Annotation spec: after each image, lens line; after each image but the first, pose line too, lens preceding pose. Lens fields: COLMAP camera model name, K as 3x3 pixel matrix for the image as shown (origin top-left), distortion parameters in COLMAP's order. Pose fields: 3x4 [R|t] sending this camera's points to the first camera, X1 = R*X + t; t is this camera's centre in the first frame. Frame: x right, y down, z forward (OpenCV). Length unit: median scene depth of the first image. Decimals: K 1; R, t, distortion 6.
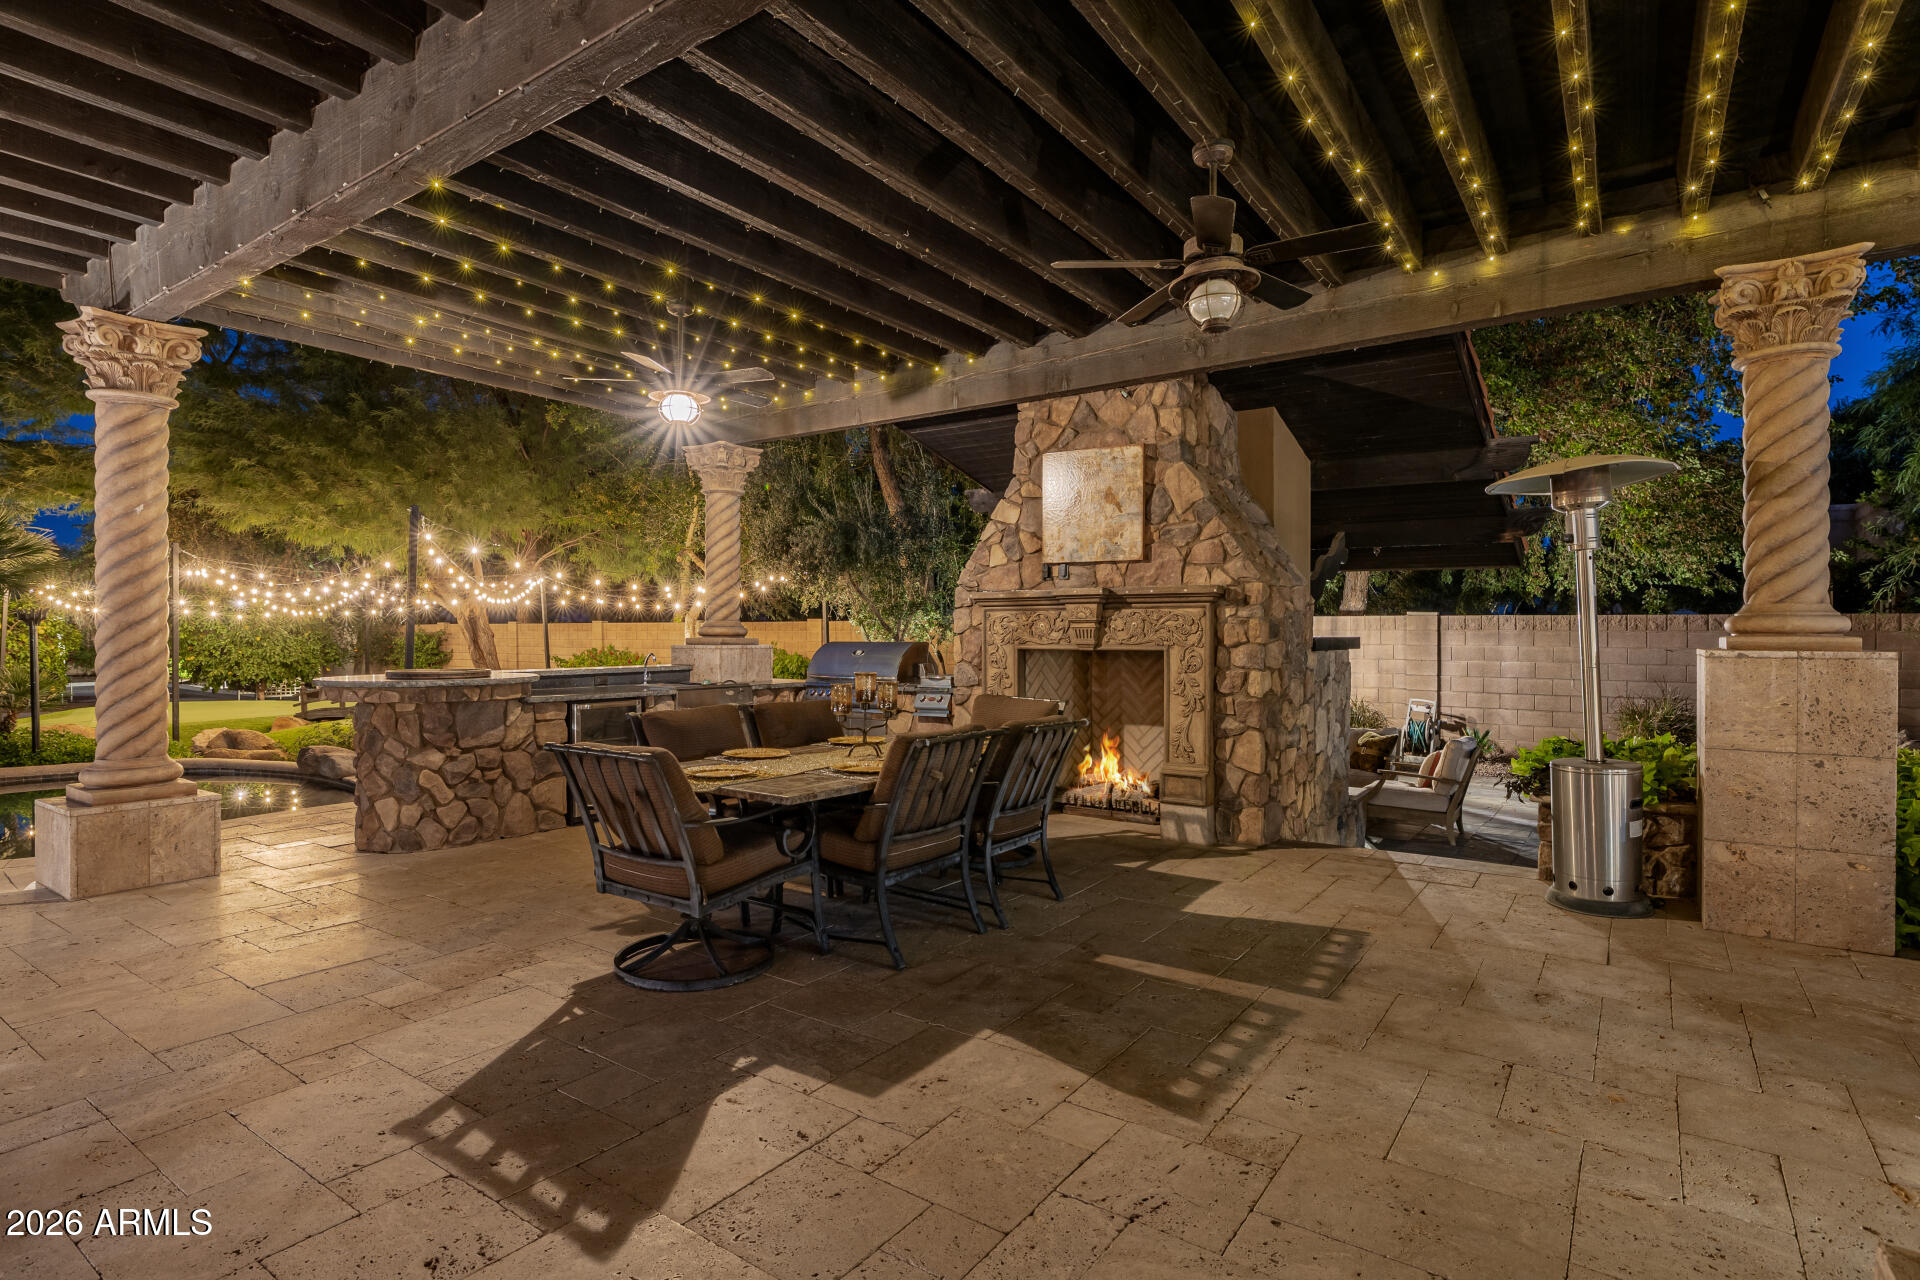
lens RADIAL K [[967.7, 0, 963.9], [0, 967.7, 635.4], [0, 0, 1]] dist [-0.000088, -0.000179]
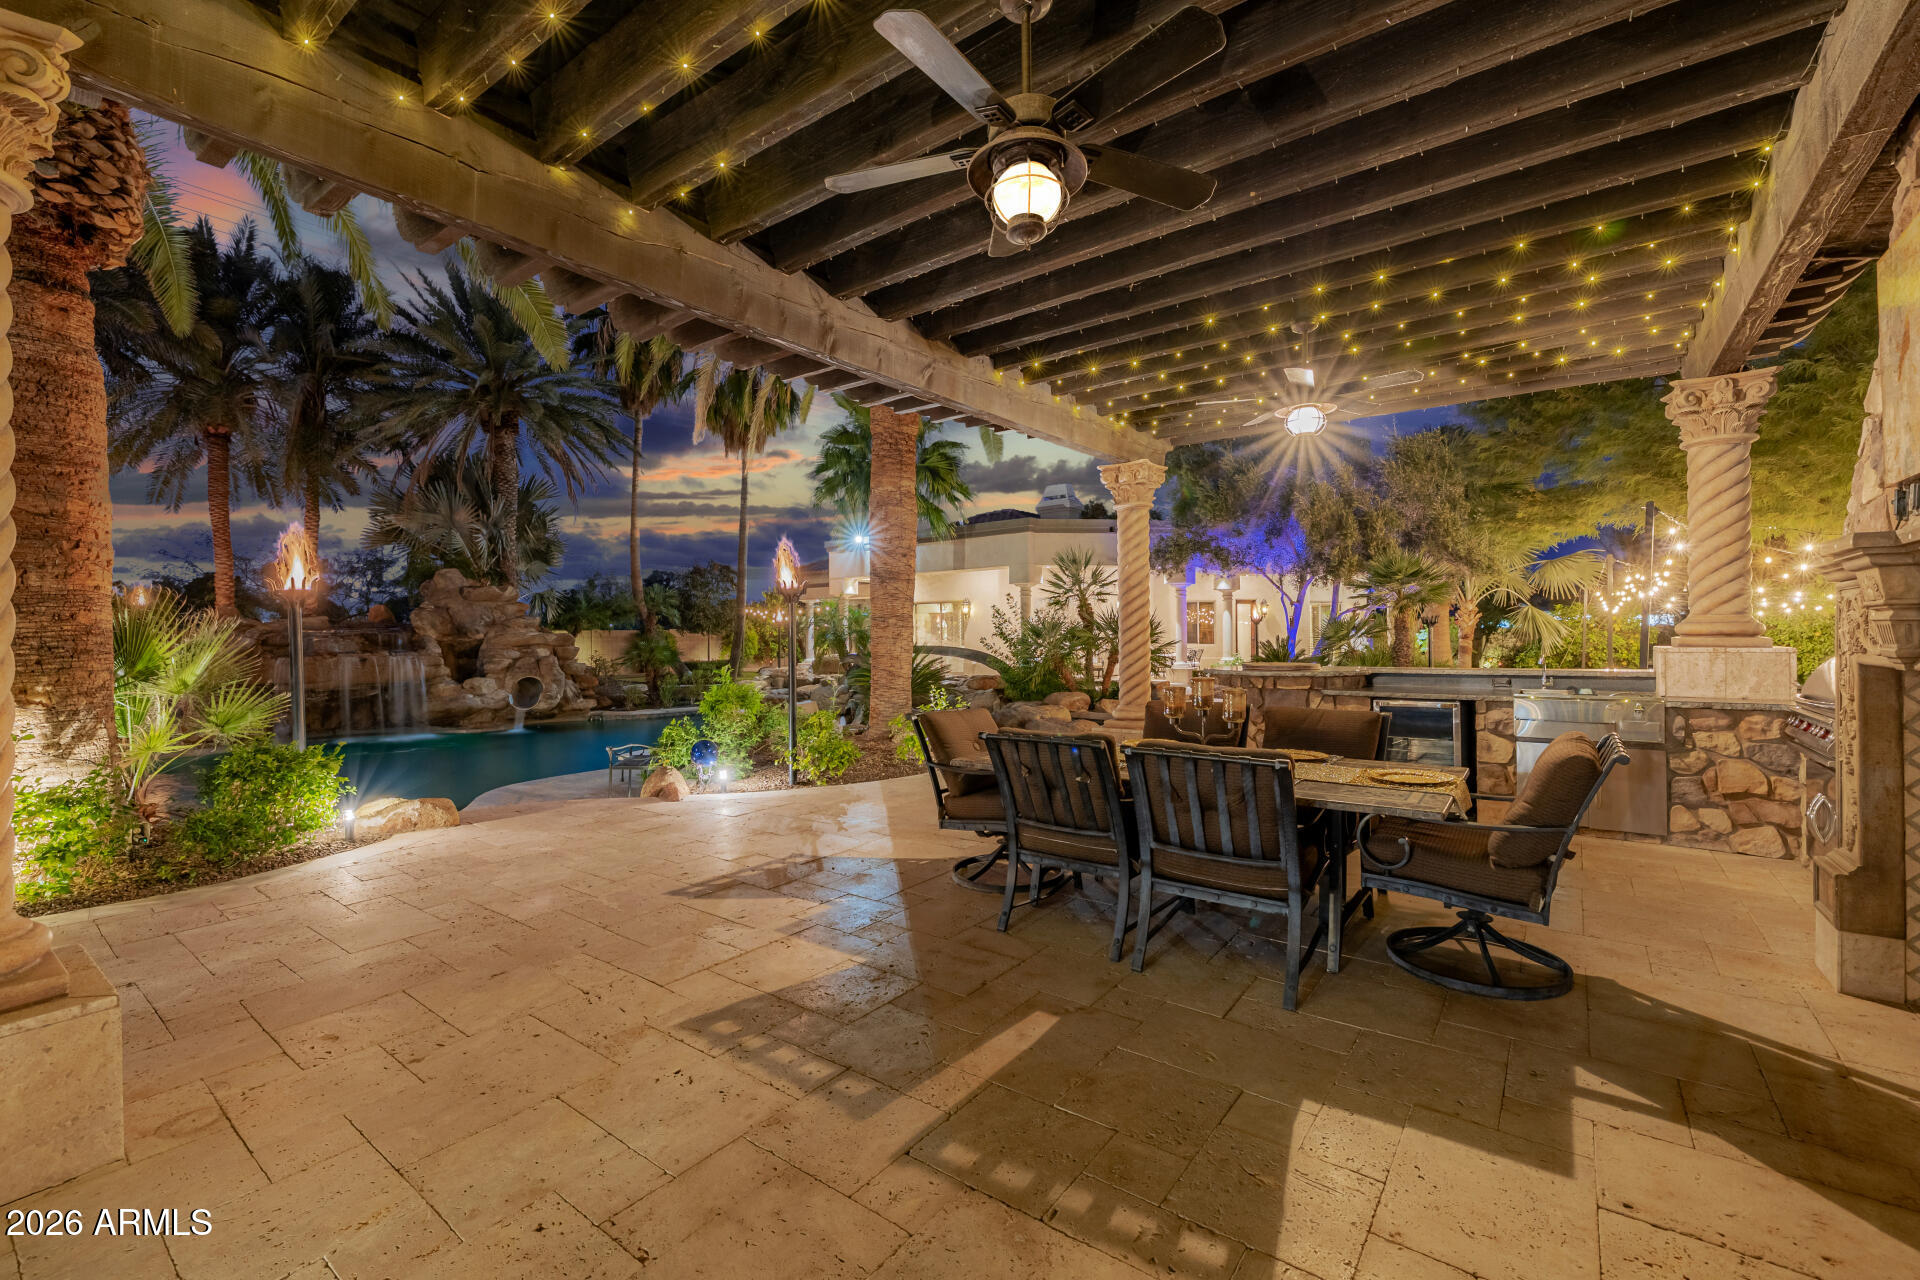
lens RADIAL K [[806.0, 0, 955.0], [0, 806.0, 637.1], [0, 0, 1]] dist [-0.000243, 0.000321]
pose [[-0.035394, 0.002317, -0.999371, 1.056031], [0.006610, 0.999976, 0.002085, -0.008460], [0.999352, -0.006532, -0.035409, 1.155952]]
